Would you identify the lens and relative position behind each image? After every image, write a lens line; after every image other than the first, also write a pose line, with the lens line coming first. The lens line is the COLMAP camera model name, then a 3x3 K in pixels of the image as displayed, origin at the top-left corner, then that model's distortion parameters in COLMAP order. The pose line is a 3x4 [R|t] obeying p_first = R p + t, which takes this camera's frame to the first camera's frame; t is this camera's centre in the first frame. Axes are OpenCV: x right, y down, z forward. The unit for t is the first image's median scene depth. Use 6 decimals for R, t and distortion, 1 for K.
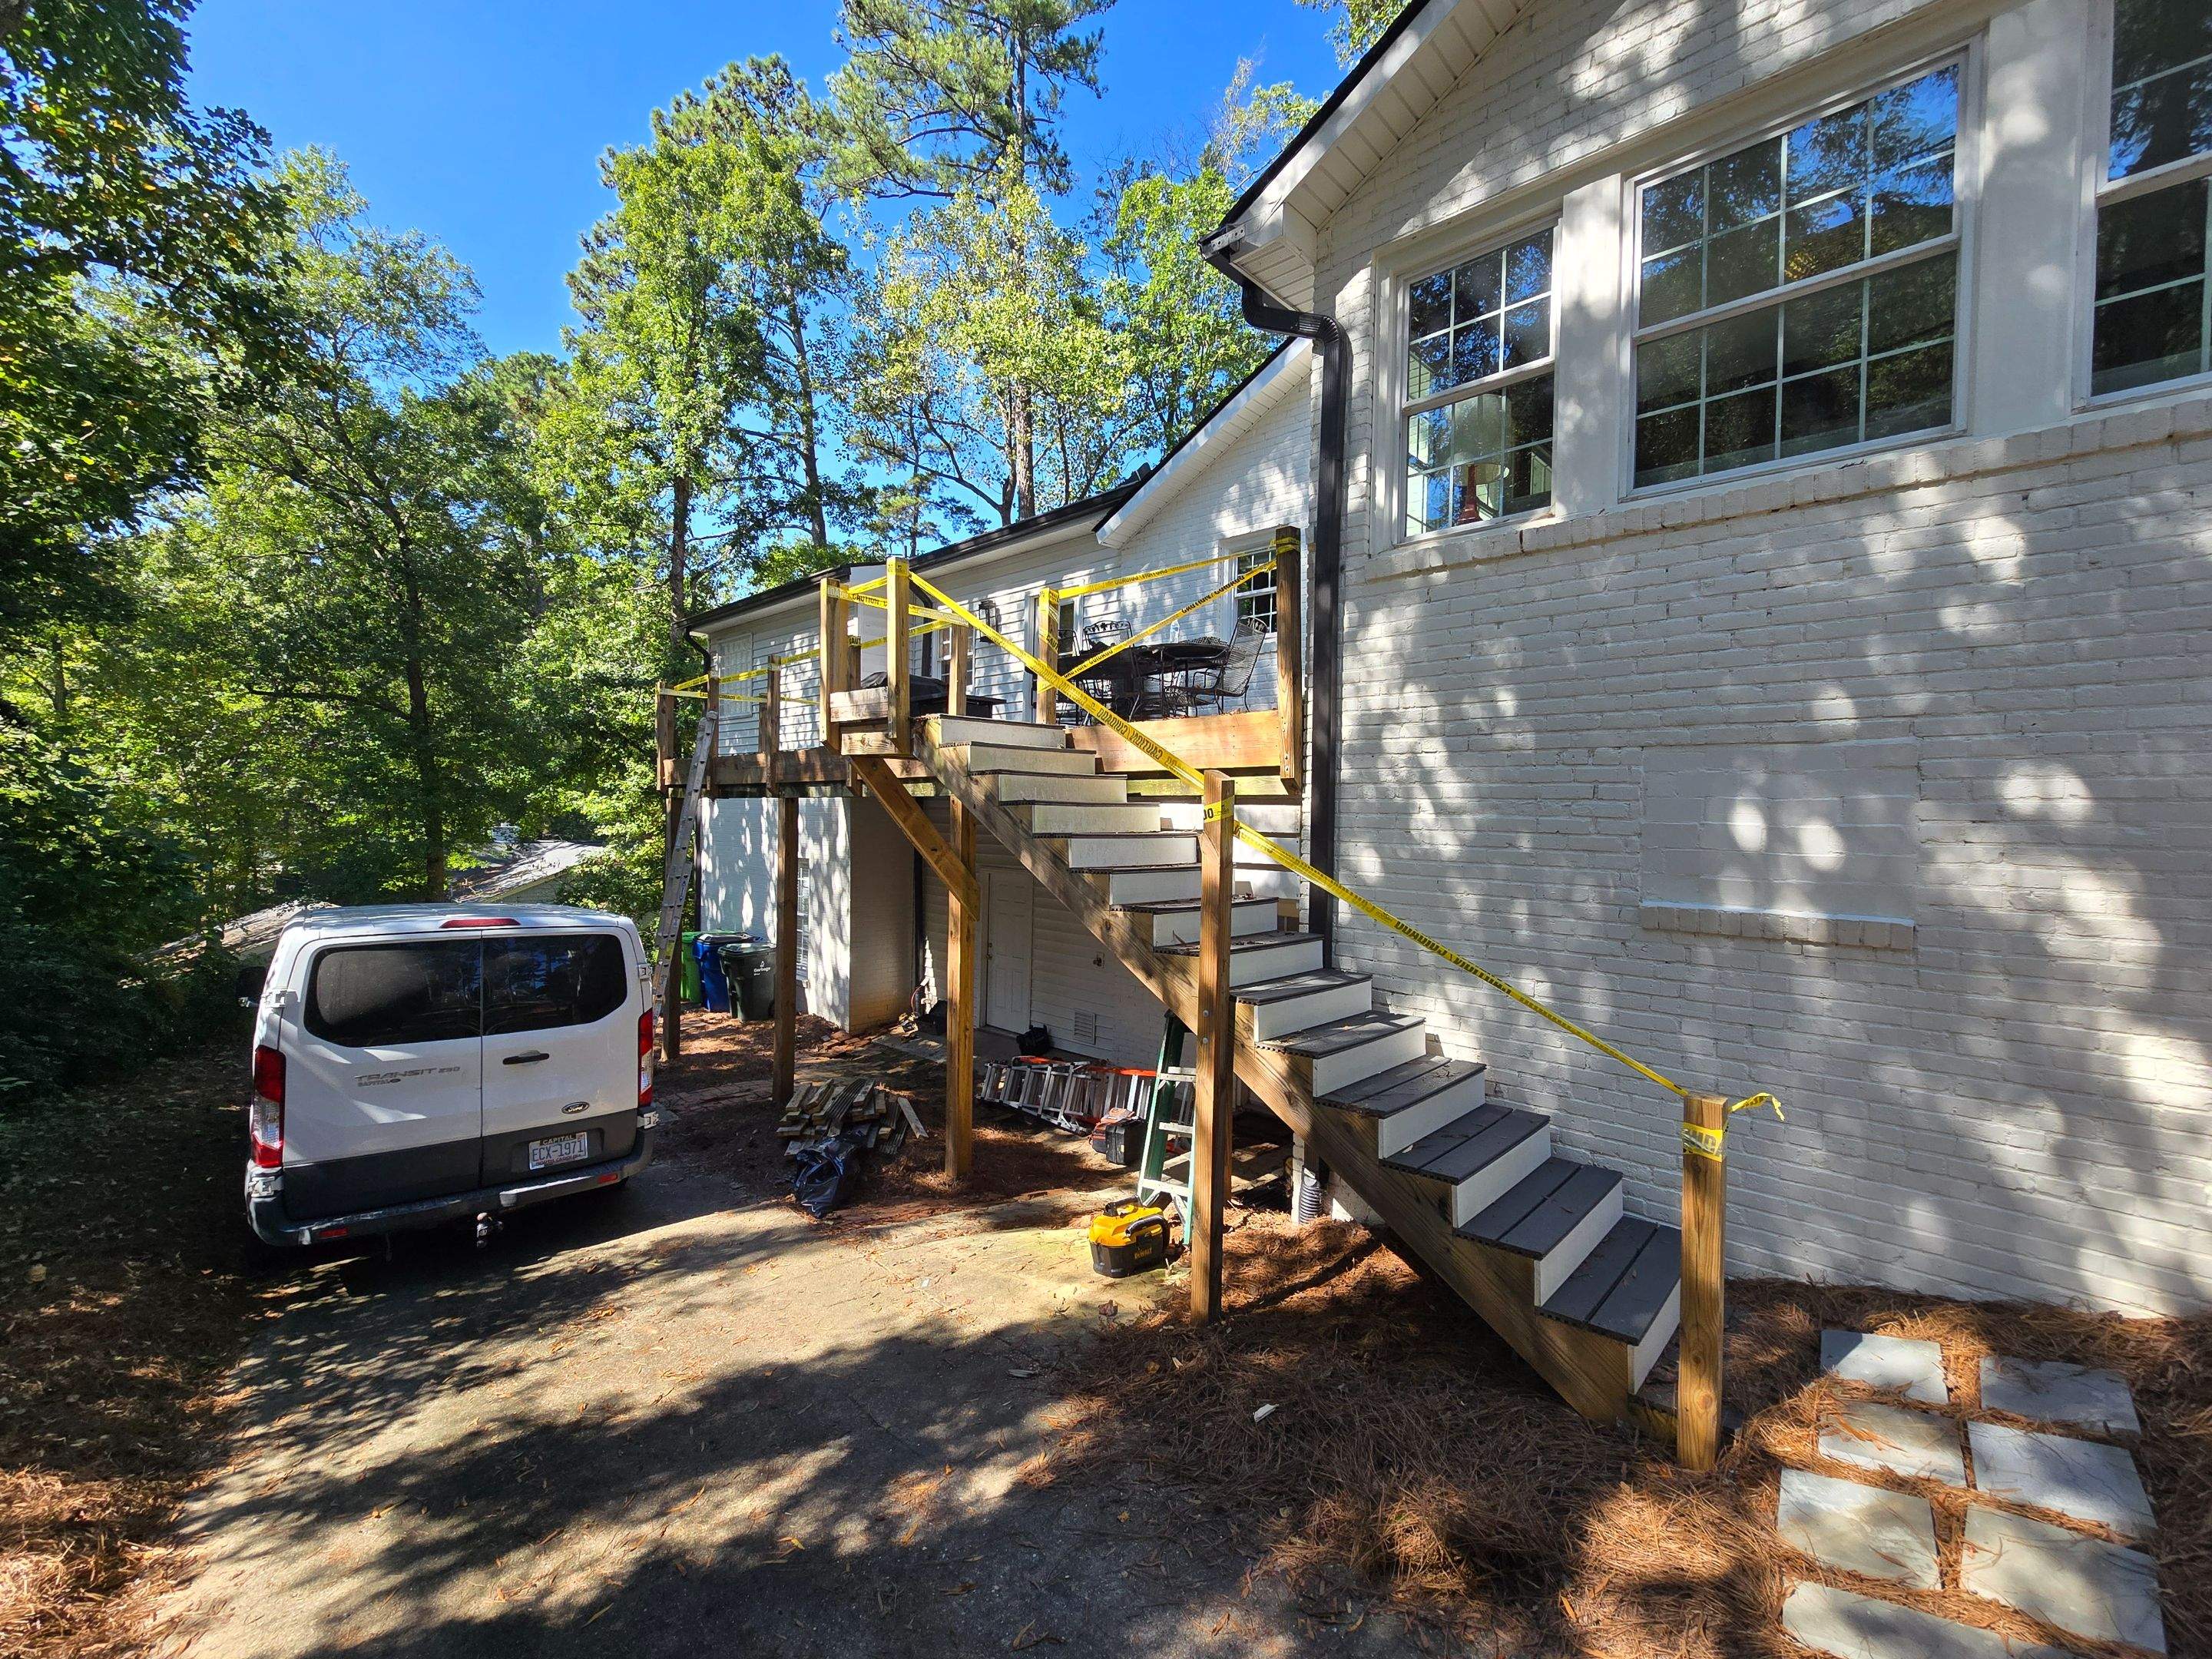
lens RADIAL K [[905.0, 0, 1120.2], [0, 905.0, 821.6], [0, 0, 1]] dist [-0.005058, 0.000144]
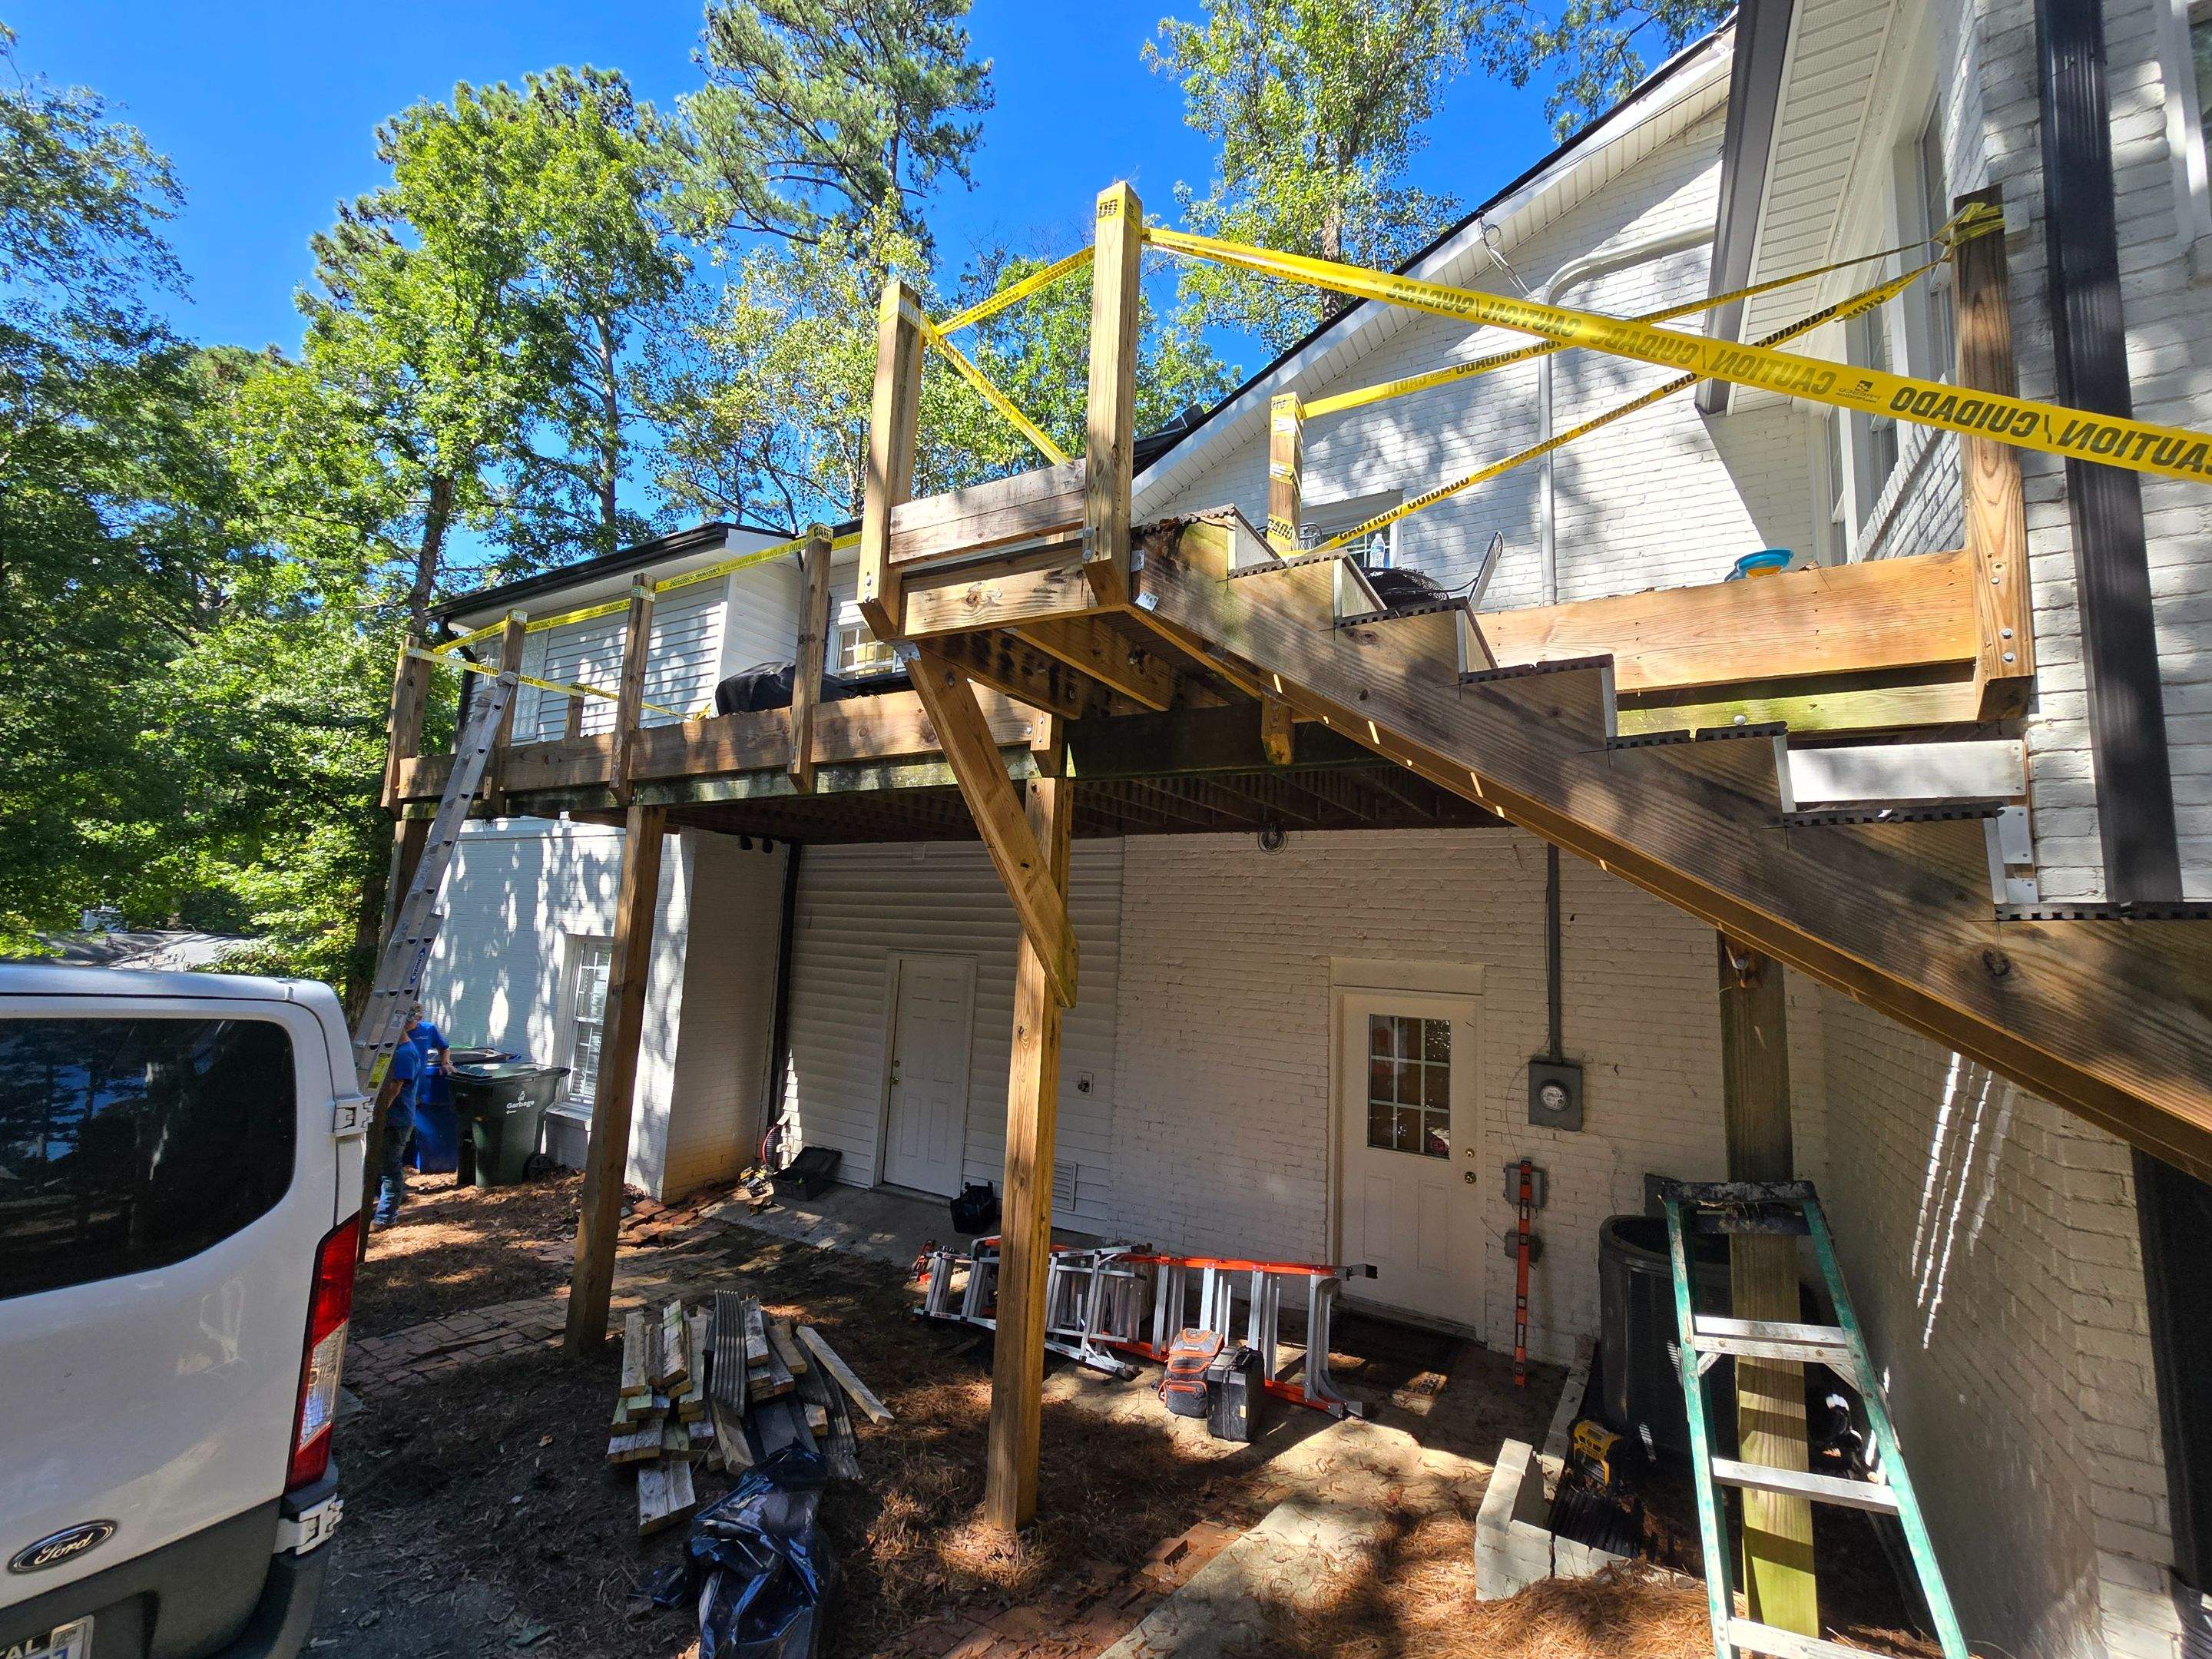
lens RADIAL K [[905.0, 0, 1118.6], [0, 905.0, 824.2], [0, 0, 1]] dist [-0.005058, 0.000144]
pose [[0.971452, 0.057573, 0.230142, -0.258161], [-0.027129, 0.990701, -0.133324, 0.071509], [-0.235678, 0.123275, 0.963981, 0.453446]]
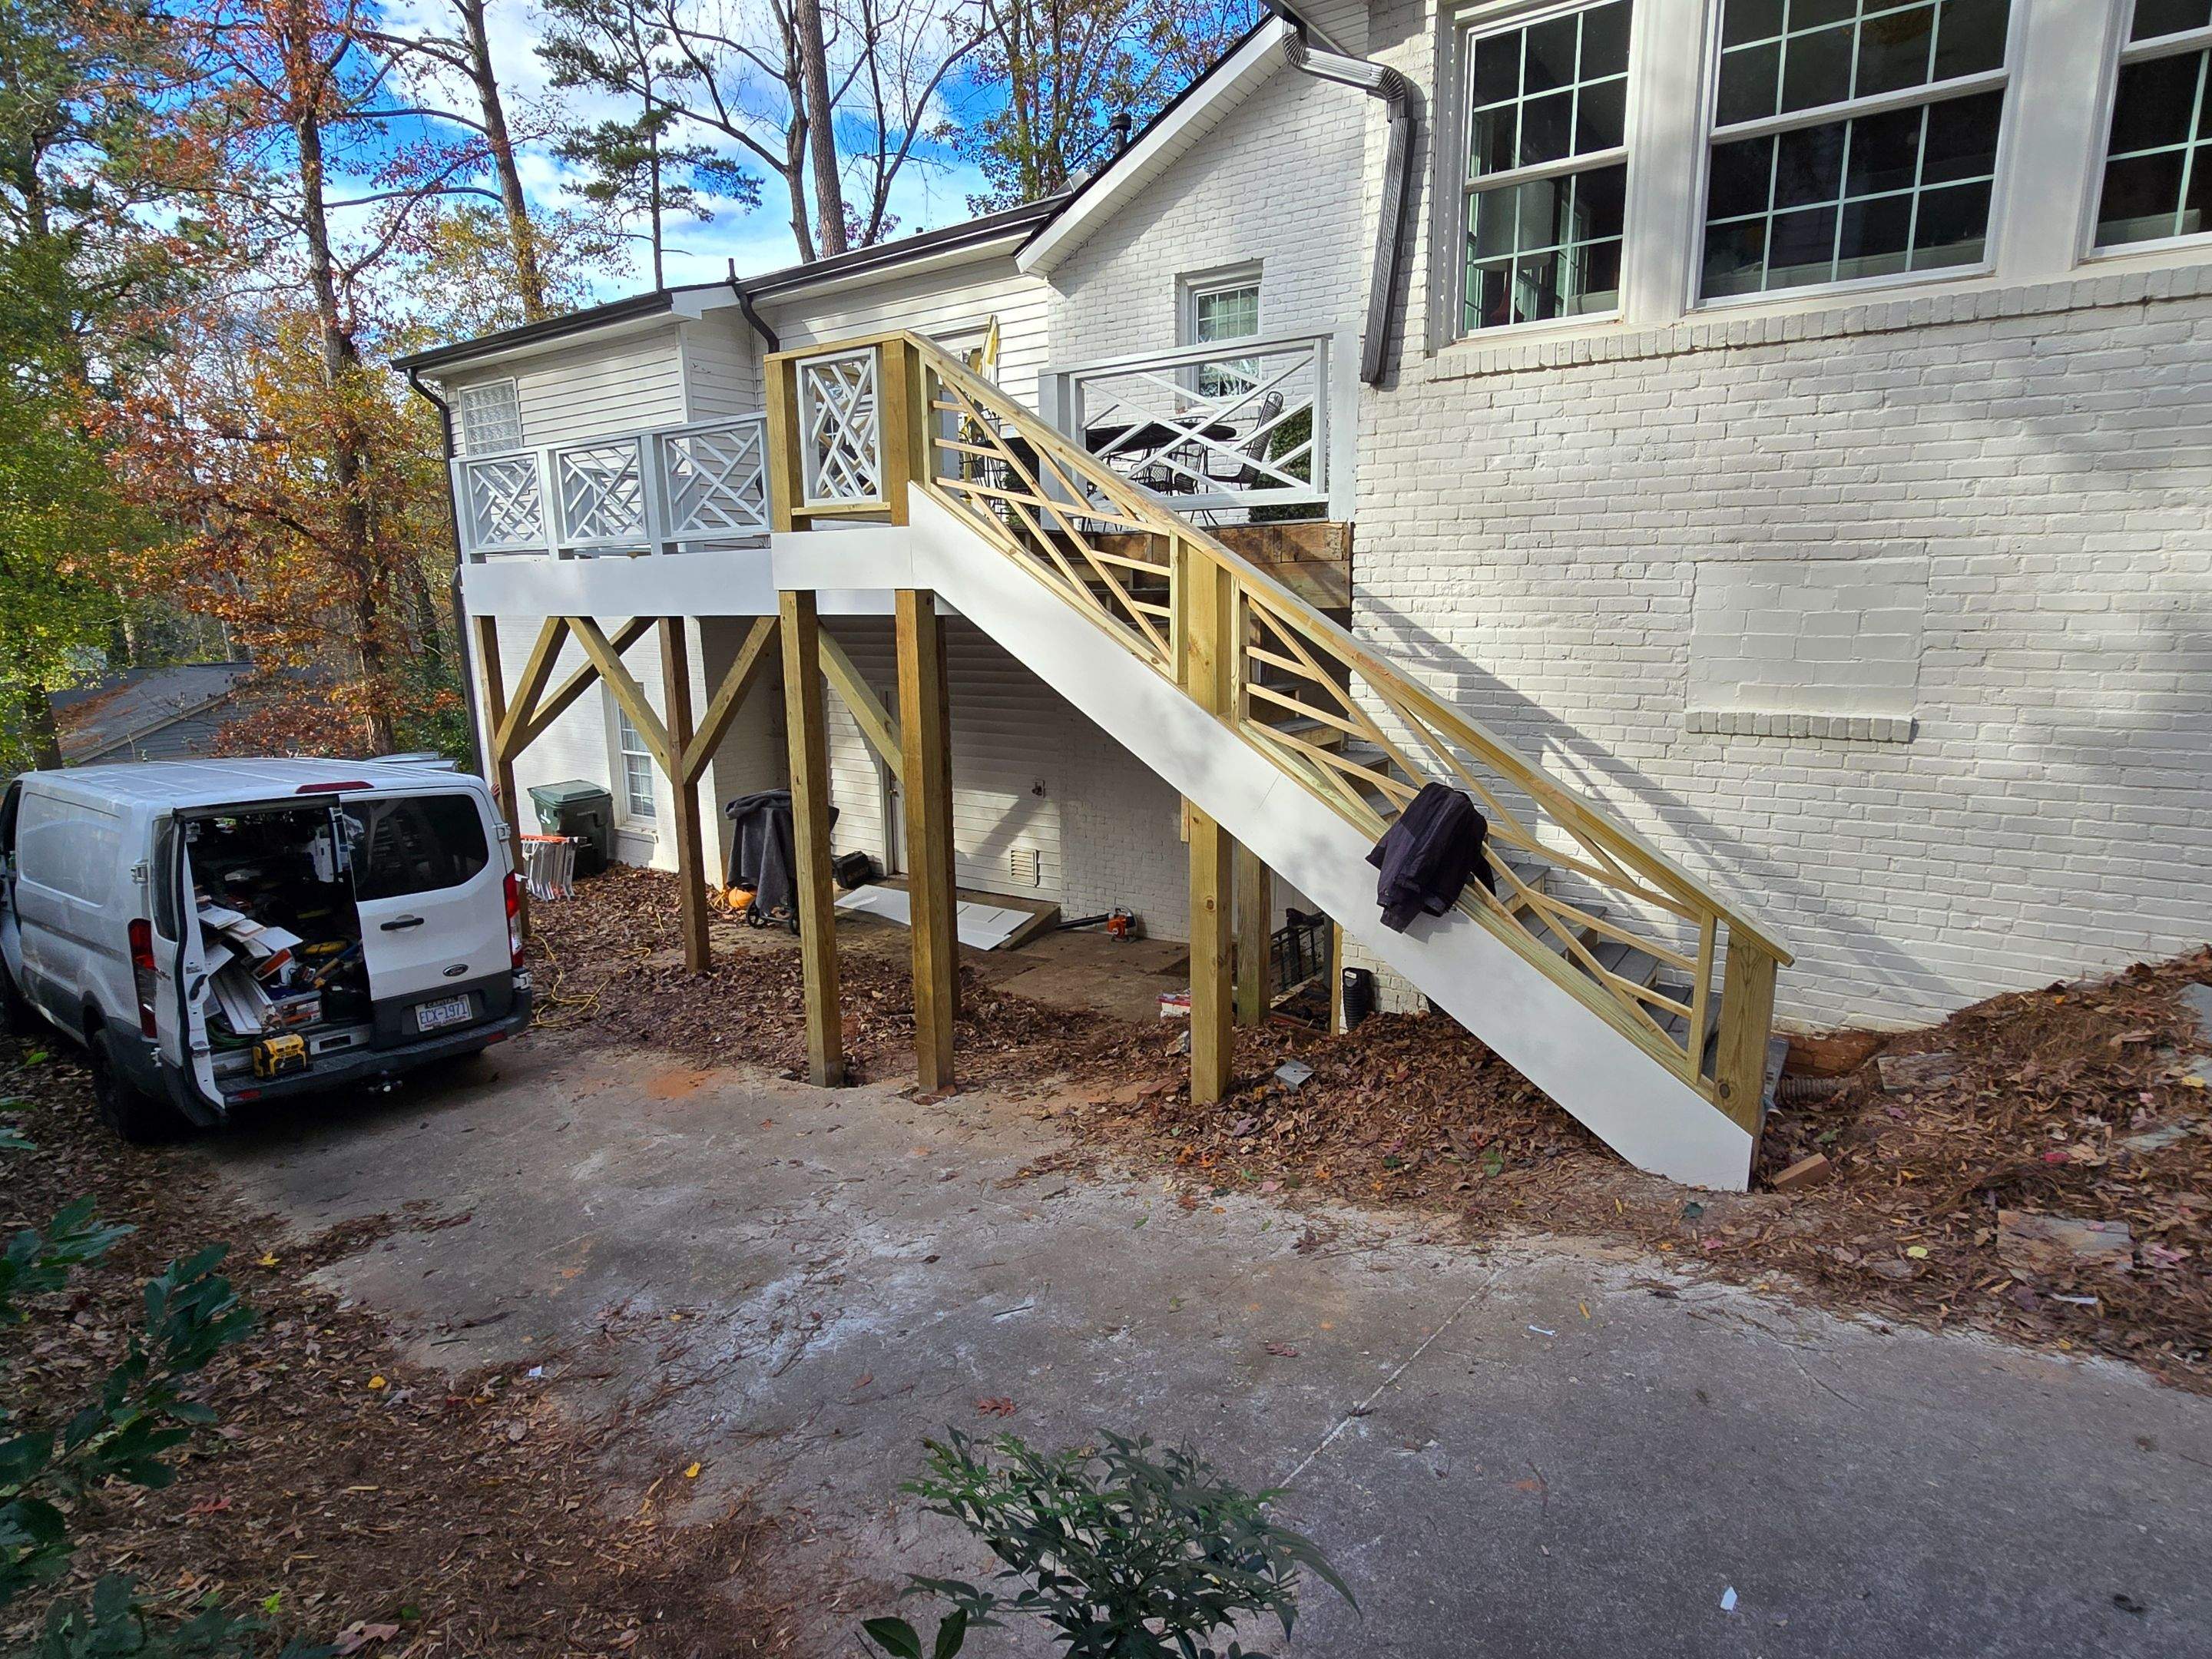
lens RADIAL K [[1179.9, 0, 1114.2], [0, 1179.9, 839.0], [0, 0, 1]] dist [-0.006333, 0.000972]
pose [[0.988981, -0.056825, 0.136701, -0.161215], [0.029050, 0.979936, 0.197183, -0.028909], [-0.145163, -0.191039, 0.970789, -0.166522]]
